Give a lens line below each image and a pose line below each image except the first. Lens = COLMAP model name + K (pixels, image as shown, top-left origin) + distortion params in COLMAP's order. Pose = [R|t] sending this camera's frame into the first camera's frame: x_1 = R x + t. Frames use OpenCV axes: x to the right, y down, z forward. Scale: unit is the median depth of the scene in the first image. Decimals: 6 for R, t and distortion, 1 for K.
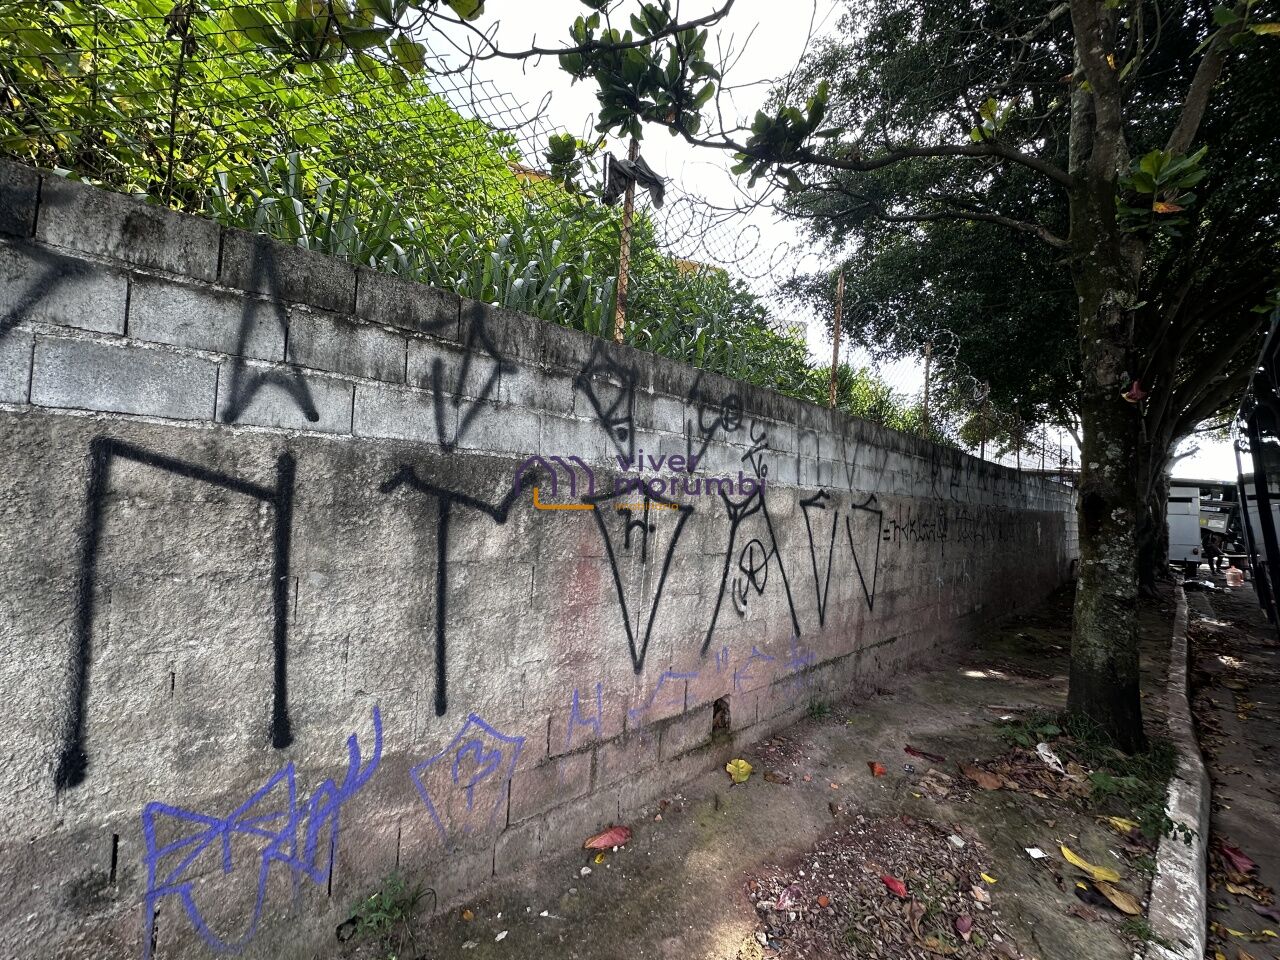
lens RADIAL K [[508.9, 0, 643.3], [0, 508.9, 480.7], [0, 0, 1]] dist [-0.003535, 0.000631]
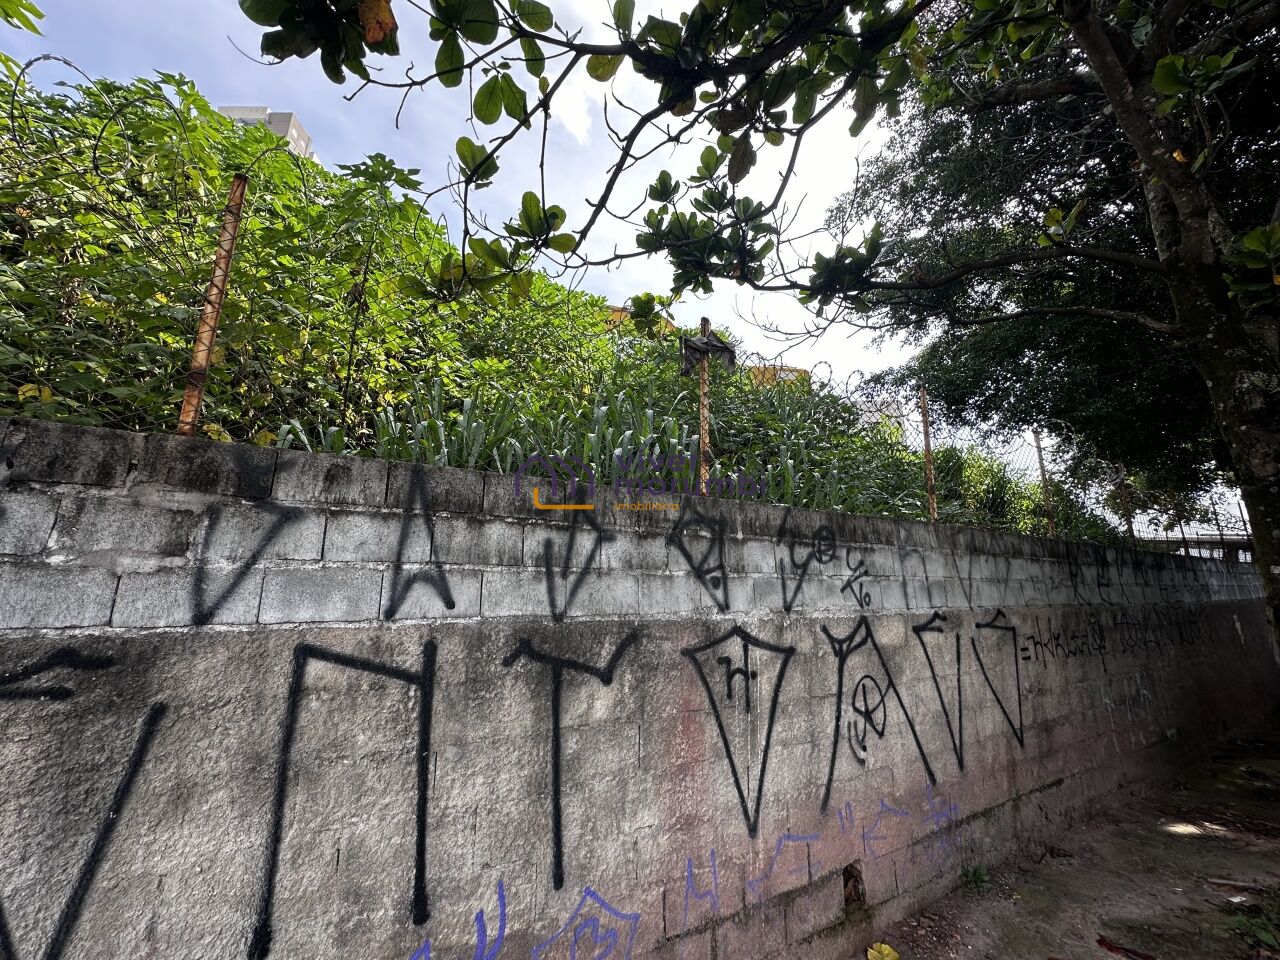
lens RADIAL K [[508.9, 0, 643.3], [0, 508.9, 480.7], [0, 0, 1]] dist [-0.003535, 0.000631]
pose [[0.979256, -0.091940, -0.180567, 0.023696], [0.056859, 0.980012, -0.190638, -0.117846], [0.194485, 0.176416, 0.964911, -0.081459]]
